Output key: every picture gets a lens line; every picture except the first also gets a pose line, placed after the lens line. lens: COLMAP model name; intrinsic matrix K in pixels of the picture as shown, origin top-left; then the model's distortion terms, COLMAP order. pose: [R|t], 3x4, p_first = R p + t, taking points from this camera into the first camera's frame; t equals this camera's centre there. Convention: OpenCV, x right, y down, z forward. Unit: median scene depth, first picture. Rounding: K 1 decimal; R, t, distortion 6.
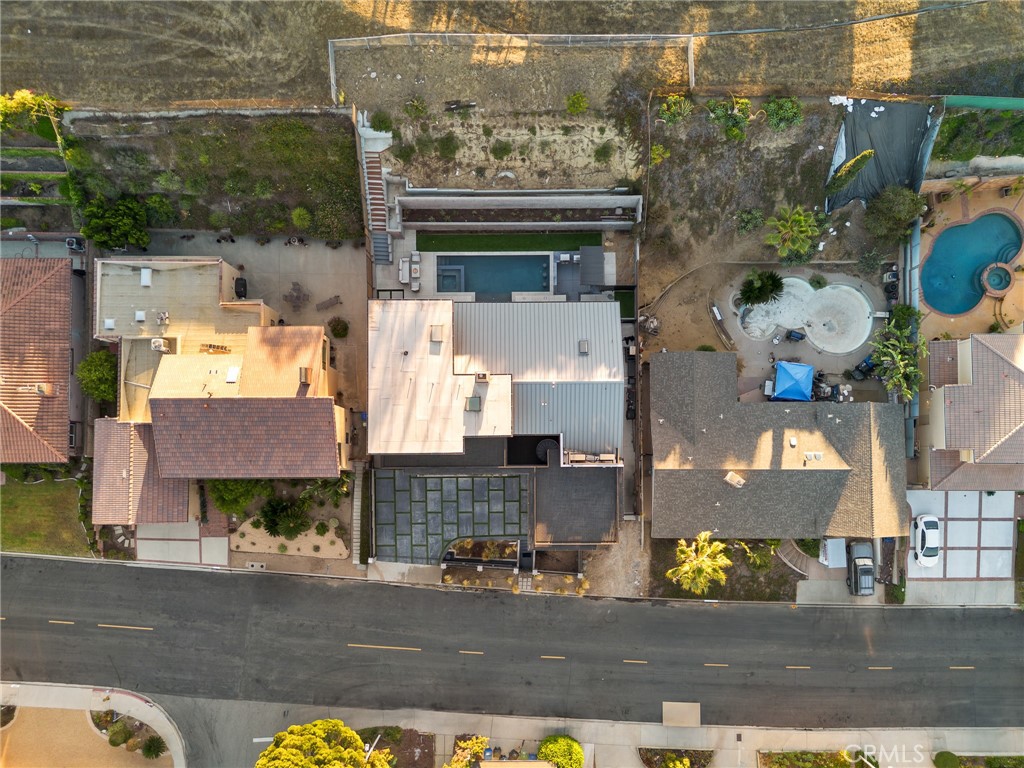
lens RADIAL K [[715.0, 0, 512.0], [0, 715.0, 384.0], [0, 0, 1]] dist [-0.000124, -0.001157]
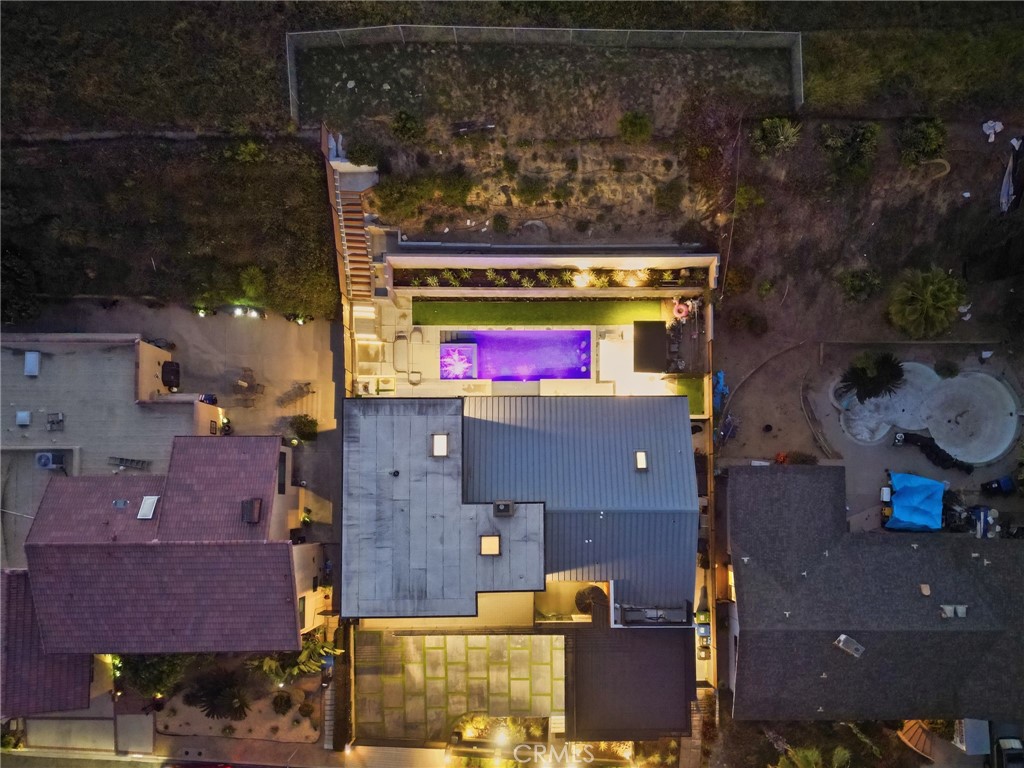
lens RADIAL K [[729.4, 0, 530.6], [0, 729.4, 415.5], [0, 0, 1]] dist [-0.000851, -0.004776]
pose [[0.999735, 0.001588, 0.022960, -0.030134], [-0.001399, 0.999965, -0.008238, -0.092289], [-0.022972, 0.008204, 0.999702, 0.260184]]
